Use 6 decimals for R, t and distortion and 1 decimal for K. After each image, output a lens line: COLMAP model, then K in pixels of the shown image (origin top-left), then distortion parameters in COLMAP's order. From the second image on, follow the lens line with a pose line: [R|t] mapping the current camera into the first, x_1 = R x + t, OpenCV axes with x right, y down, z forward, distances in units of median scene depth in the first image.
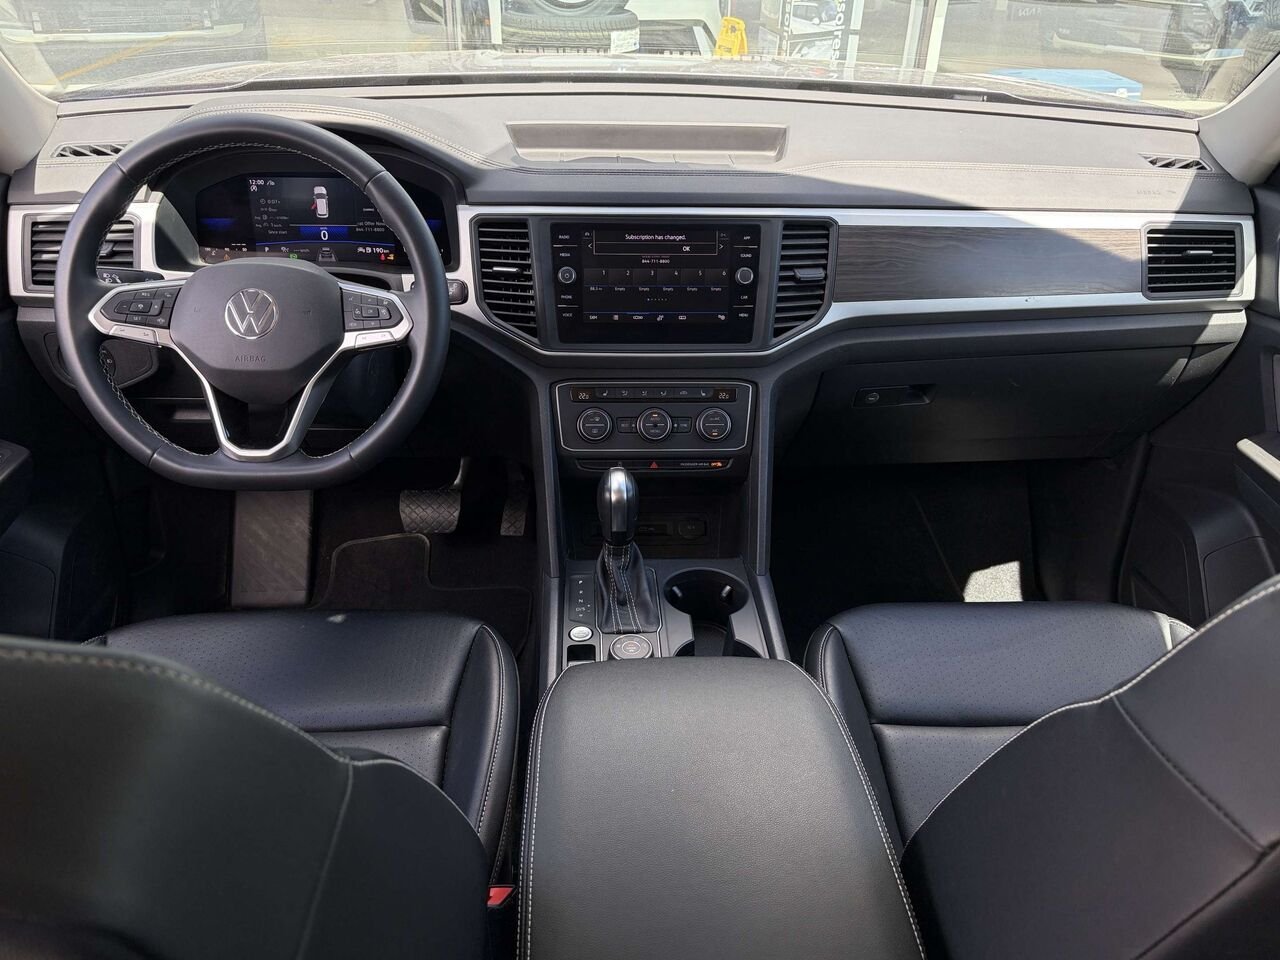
lens RADIAL K [[944.9, 0, 640.0], [0, 944.9, 480.0], [0, 0, 1]] dist [-0.002328, -0.003303]
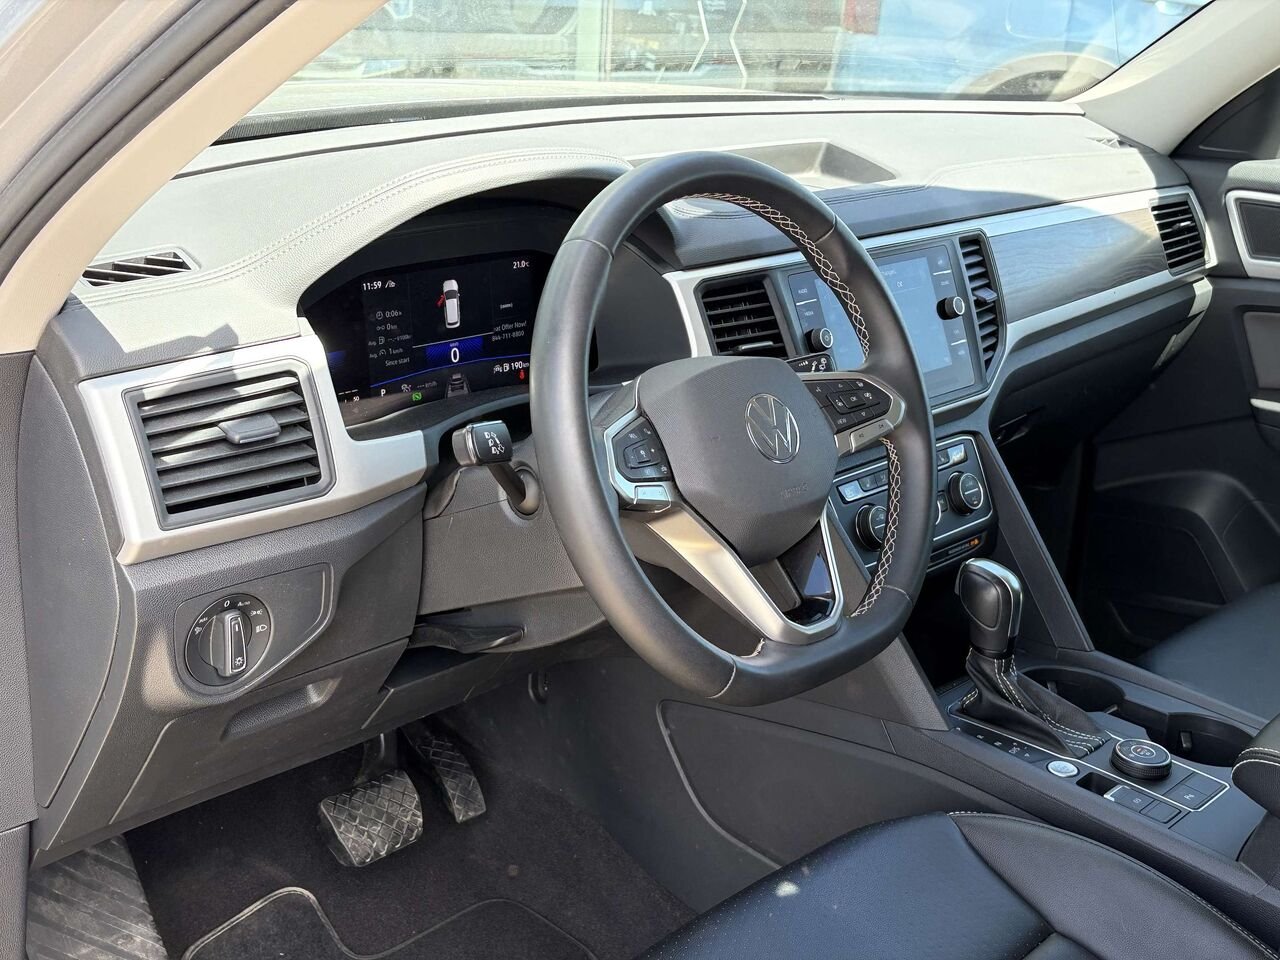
lens RADIAL K [[1543.4, 0, 560.7], [0, 1543.4, 510.7], [0, 0, 1]] dist [0.262798, -1.210711]
pose [[0.755536, -0.224410, 0.615472, -1.006981], [0.321810, 0.945466, -0.050314, -0.090866], [-0.570617, 0.236080, 0.786551, 0.177457]]
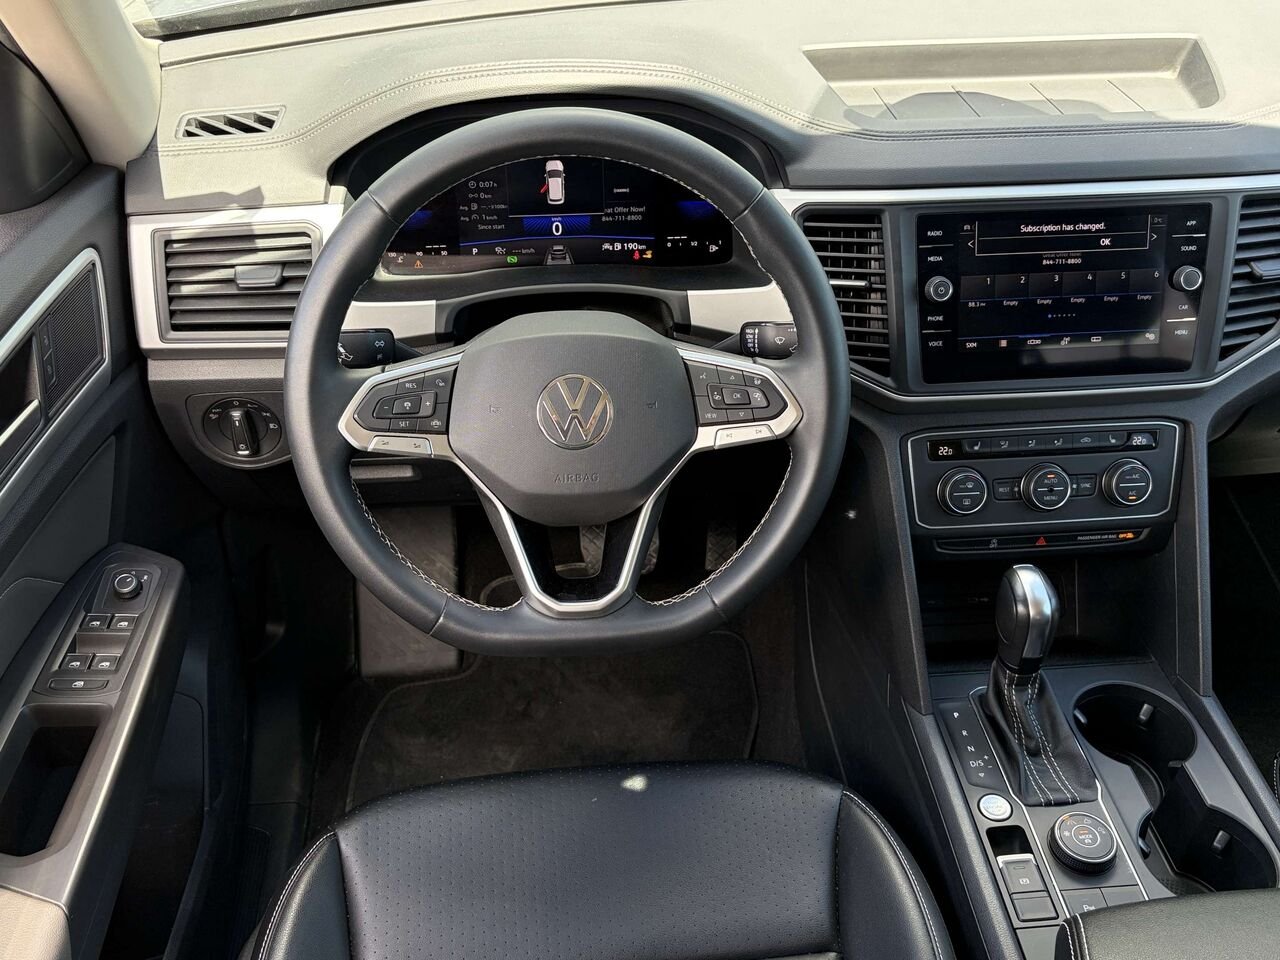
lens RADIAL K [[1134.6, 0, 640.0], [0, 1134.6, 480.0], [0, 0, 1]] dist [0.138703, -0.362978]
pose [[0.999307, -0.036761, -0.005775, -0.292832], [0.037171, 0.993398, 0.108532, -0.174139], [0.001747, -0.108672, 0.994076, 0.144673]]
